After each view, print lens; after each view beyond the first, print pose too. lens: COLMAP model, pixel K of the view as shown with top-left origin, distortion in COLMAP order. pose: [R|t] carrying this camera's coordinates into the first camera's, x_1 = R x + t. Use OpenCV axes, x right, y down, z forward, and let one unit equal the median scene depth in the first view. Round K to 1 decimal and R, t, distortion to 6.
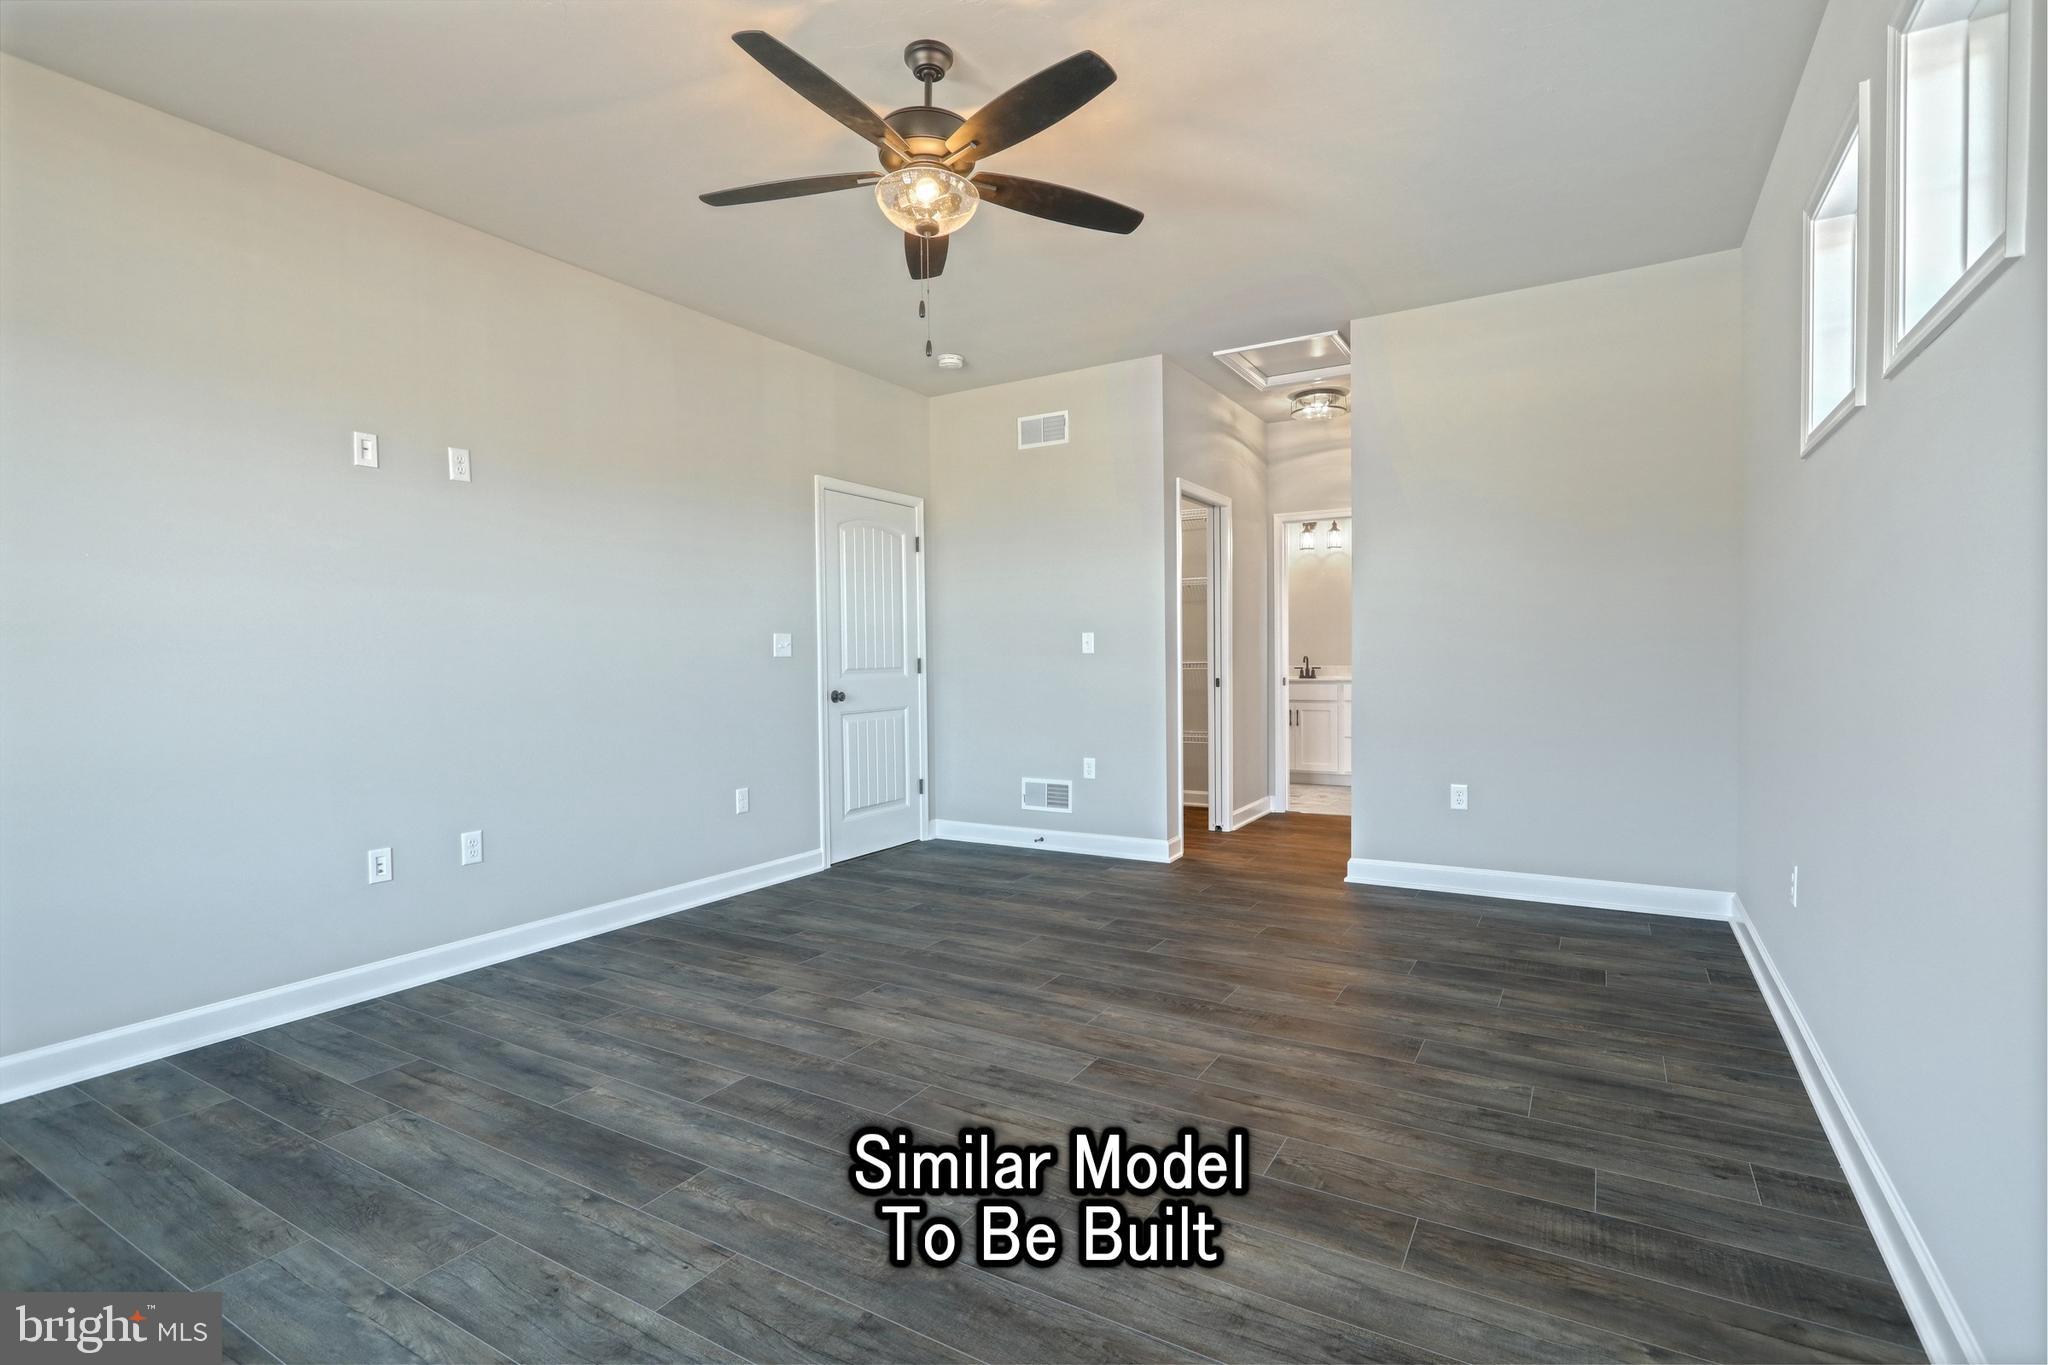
lens RADIAL K [[966.6, 0, 1024.0], [0, 966.6, 682.5], [0, 0, 1]] dist [-0.040153, -0.000115]
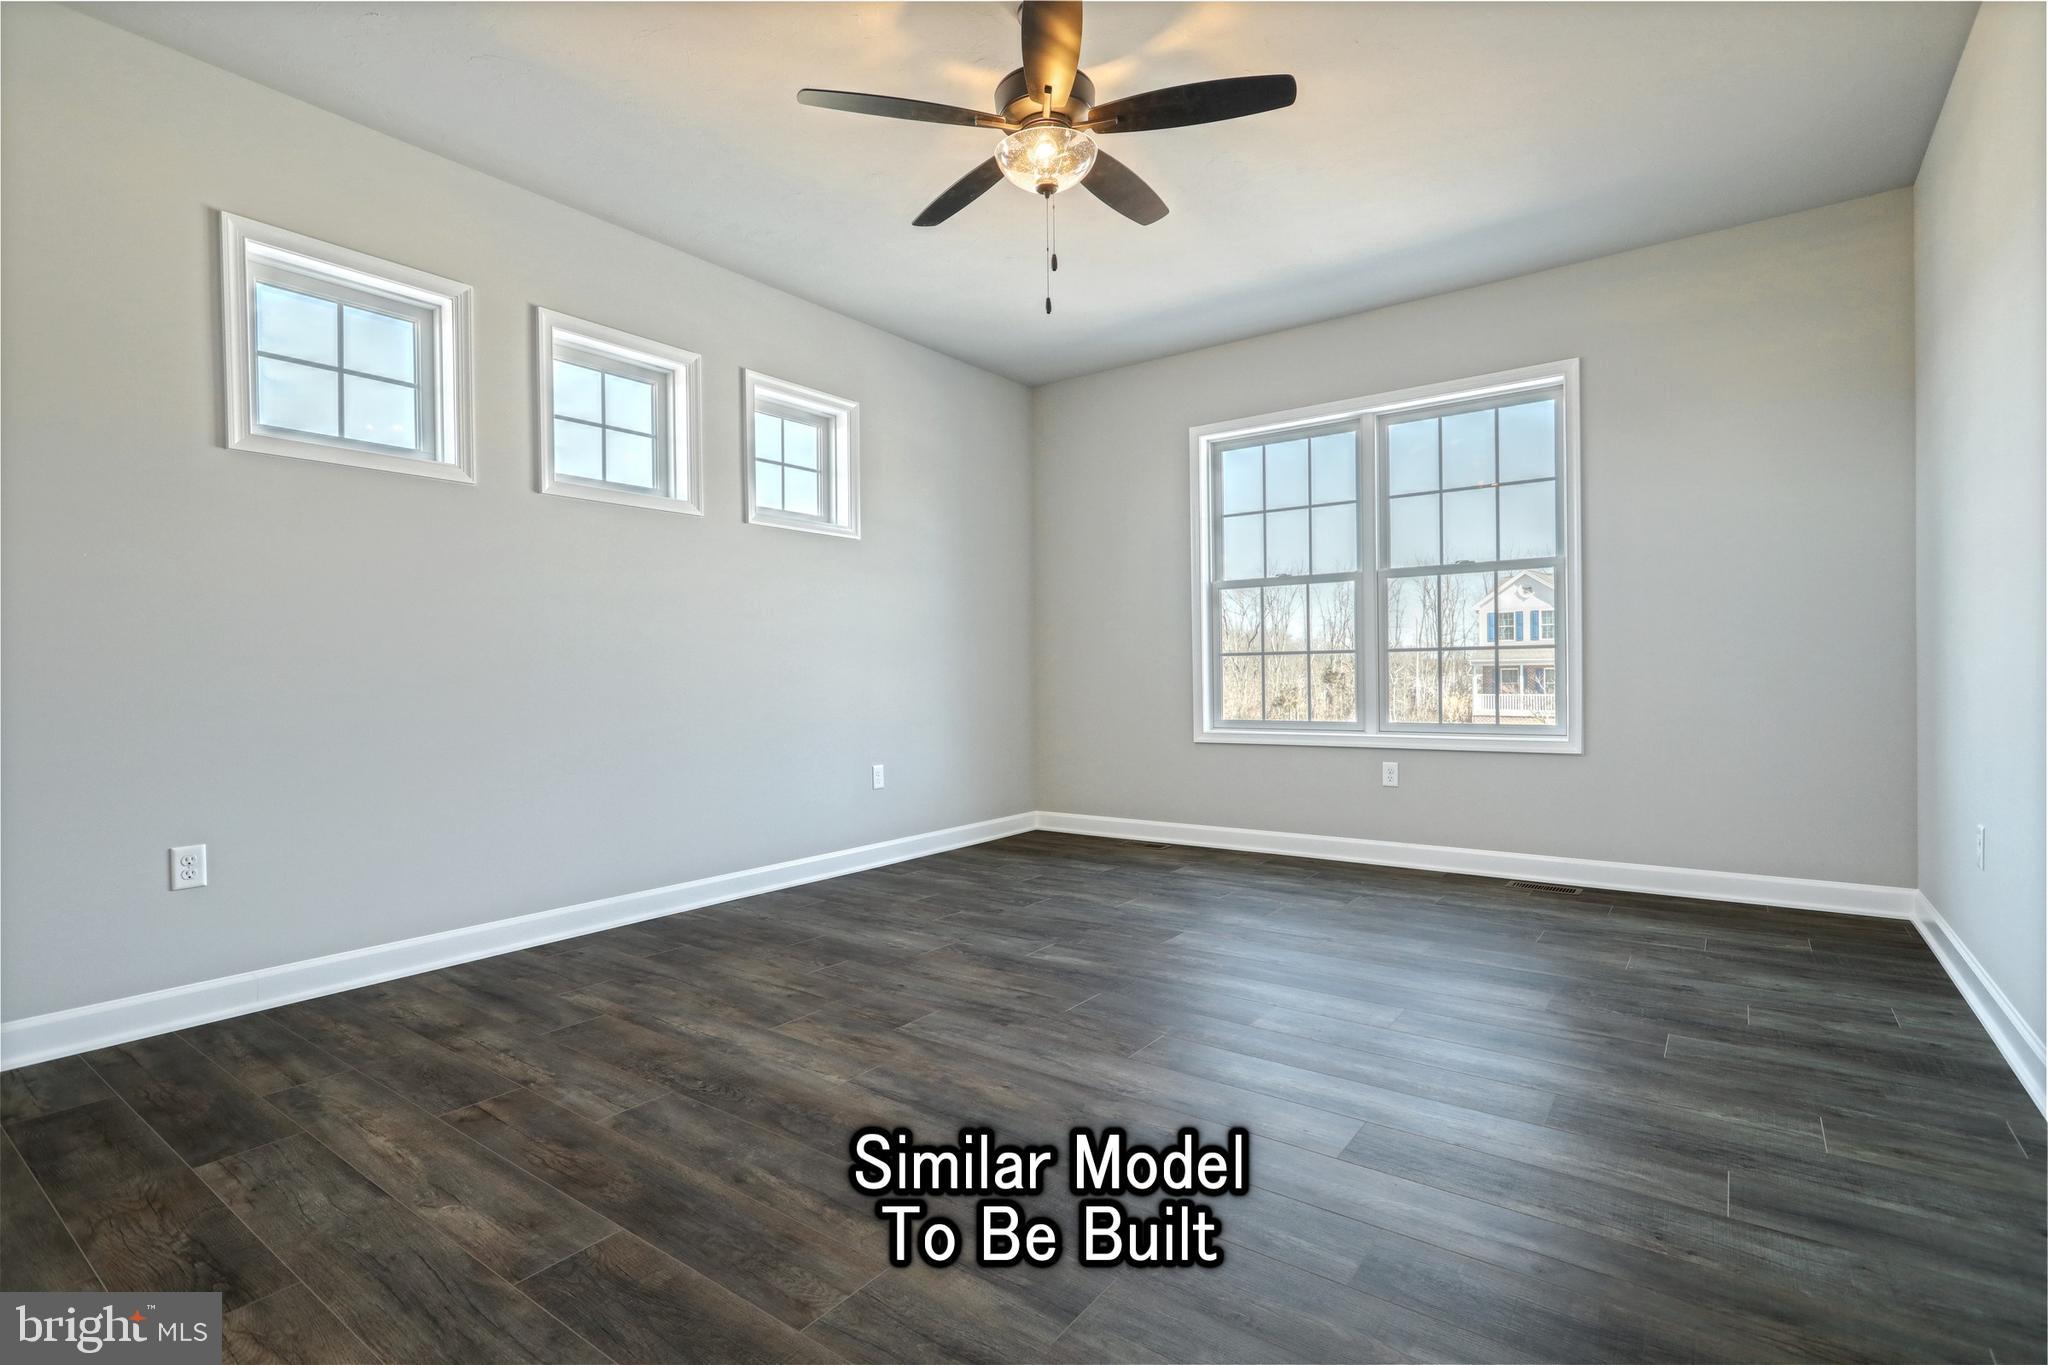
lens RADIAL K [[966.6, 0, 1024.0], [0, 966.6, 682.5], [0, 0, 1]] dist [-0.040153, -0.000115]
pose [[-0.995100, 0.025662, 0.095489, -0.146407], [0.029033, 0.998997, 0.034081, 0.012207], [-0.094519, 0.036687, -0.994847, 1.849163]]
